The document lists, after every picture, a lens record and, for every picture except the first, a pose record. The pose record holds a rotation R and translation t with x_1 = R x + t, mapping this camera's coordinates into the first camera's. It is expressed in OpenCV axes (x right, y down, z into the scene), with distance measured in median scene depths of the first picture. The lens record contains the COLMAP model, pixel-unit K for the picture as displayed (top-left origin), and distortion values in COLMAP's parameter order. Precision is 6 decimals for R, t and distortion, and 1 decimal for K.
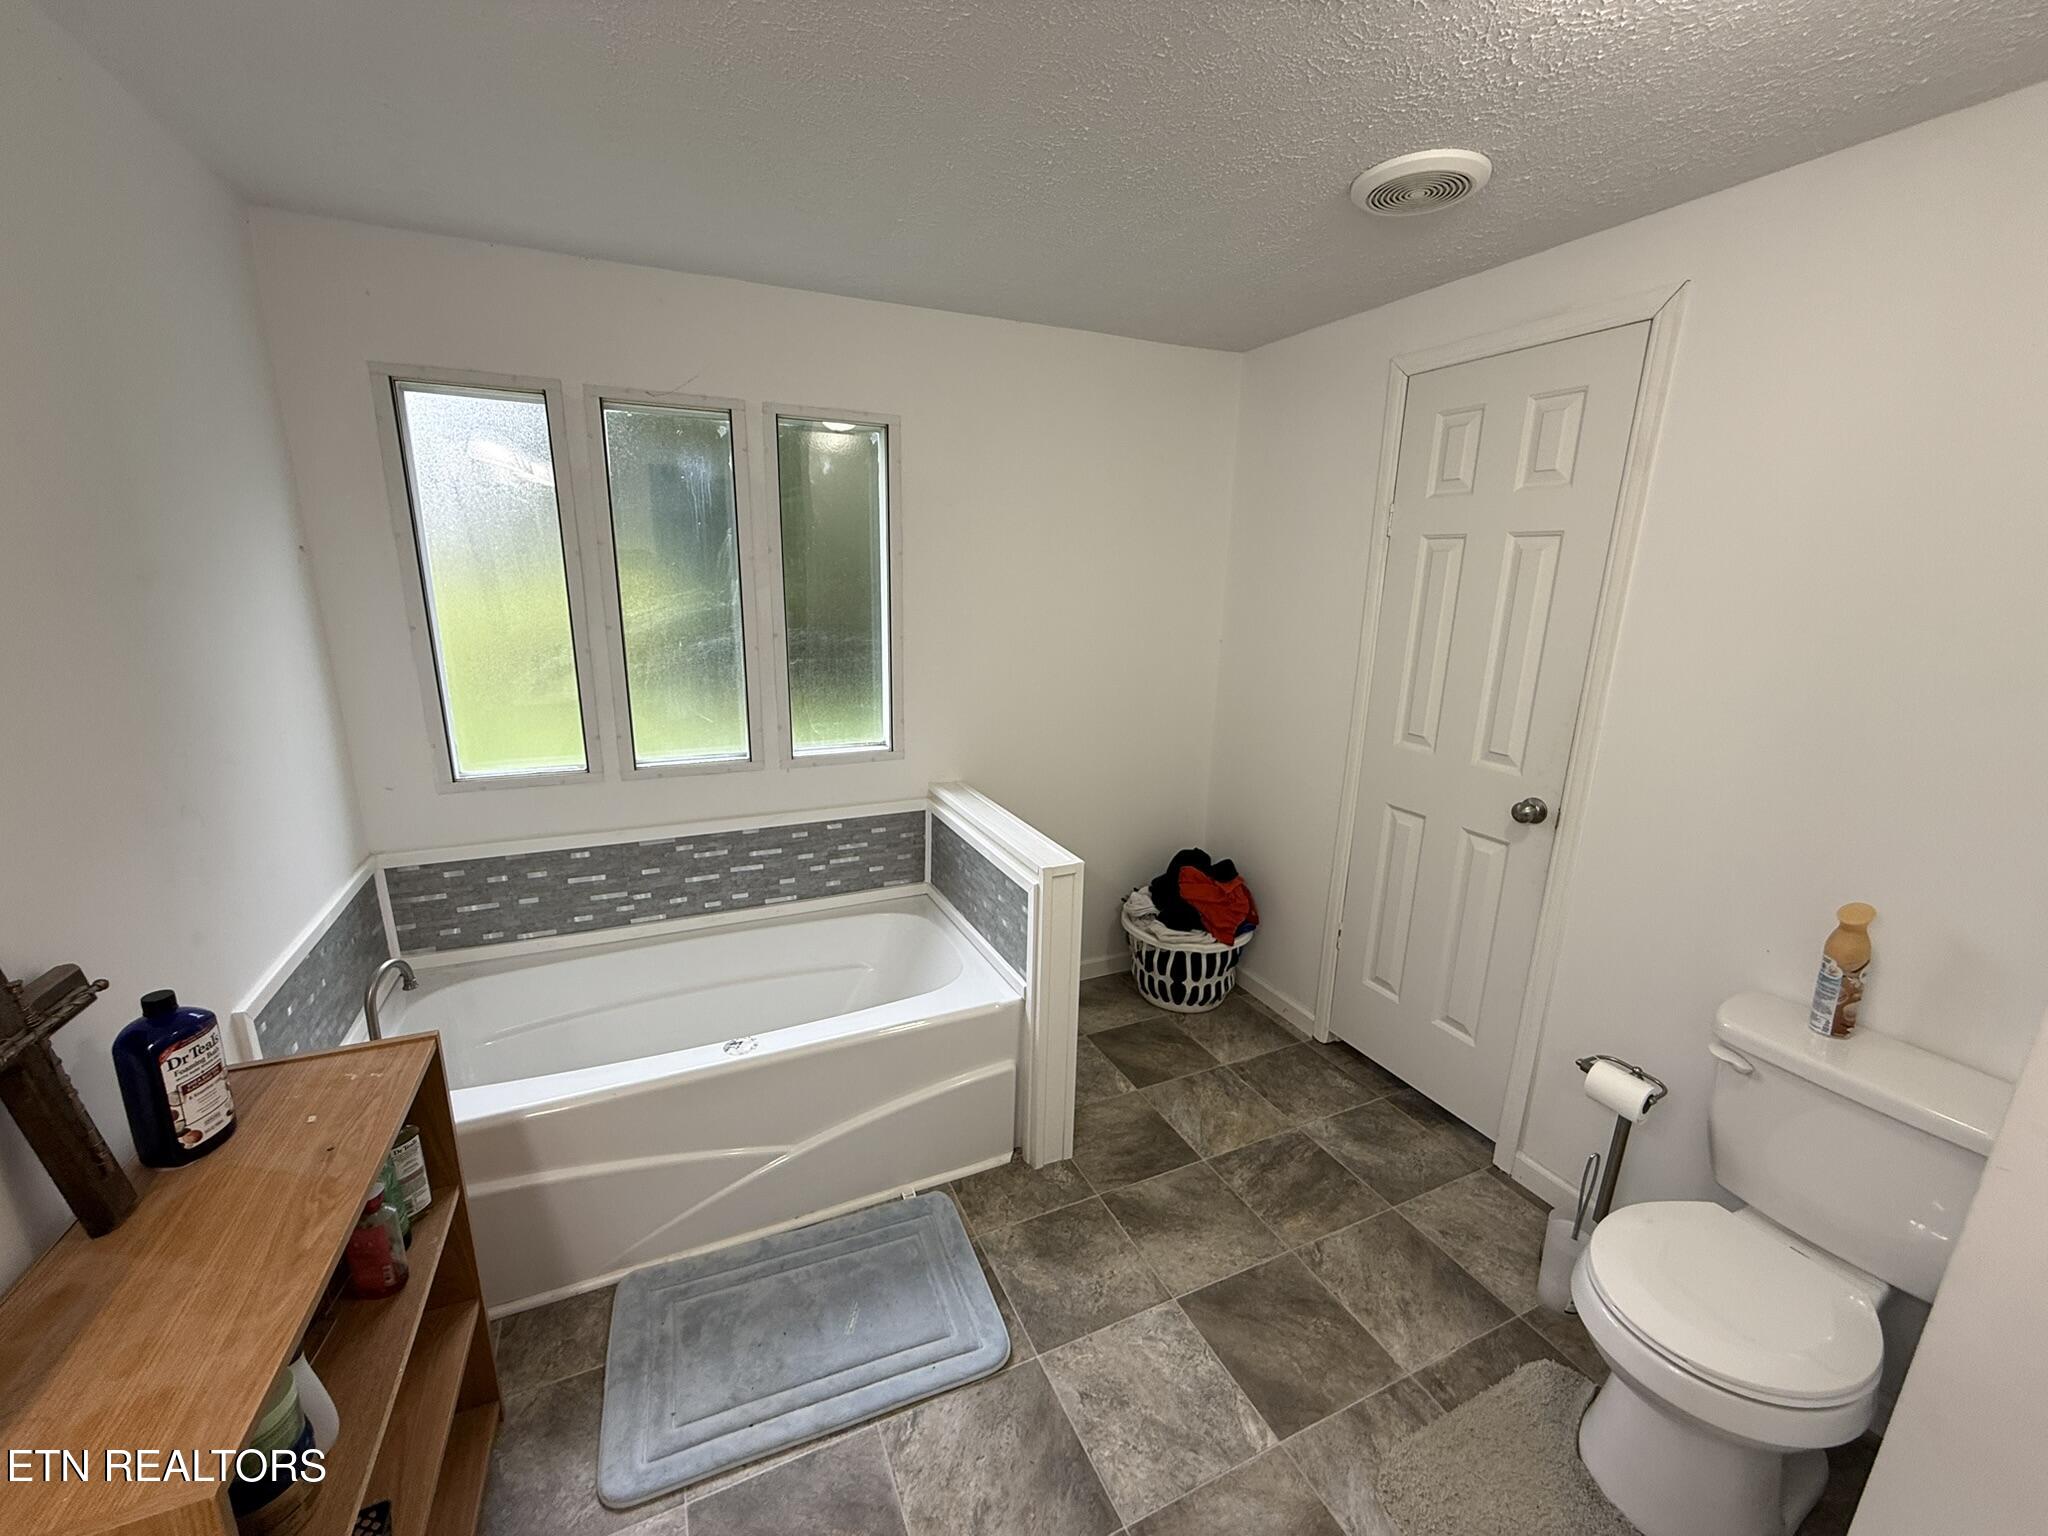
lens RADIAL K [[812.7, 0, 1008.8], [0, 812.7, 767.8], [0, 0, 1]] dist [-0.001535, -0.000032]
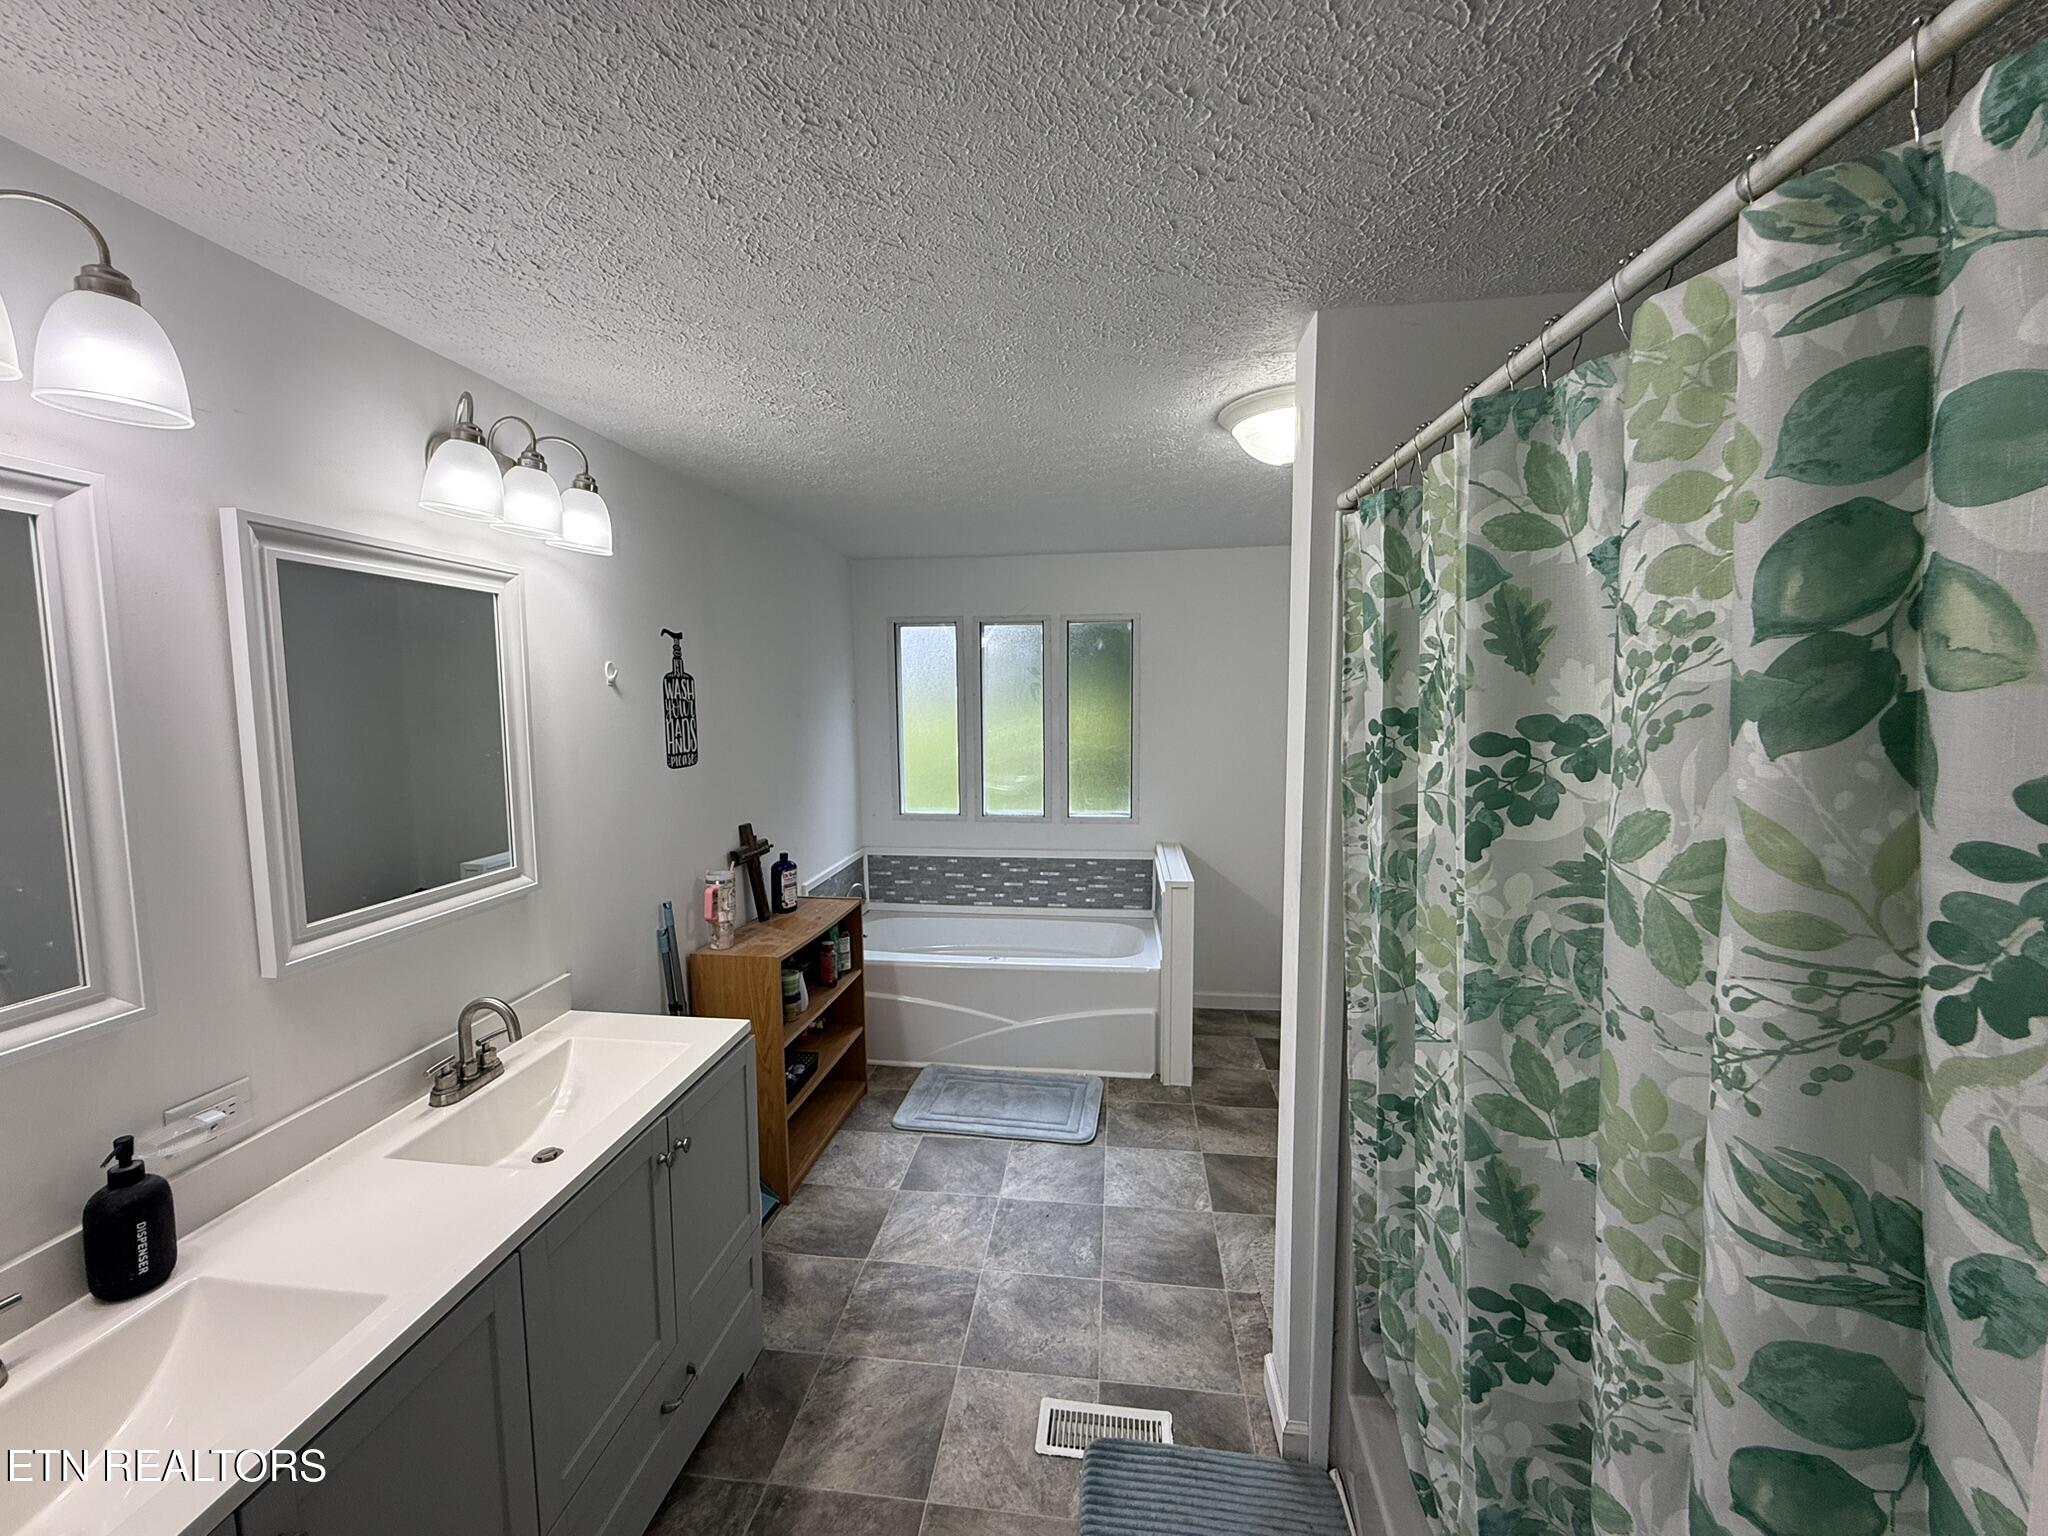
lens RADIAL K [[812.7, 0, 1008.5], [0, 812.7, 767.1], [0, 0, 1]] dist [-0.001535, -0.000032]
pose [[0.846836, 0.022934, -0.531359, 0.600789], [-0.103912, 0.986951, -0.123008, 0.123231], [0.521604, 0.159382, 0.838169, -0.549386]]
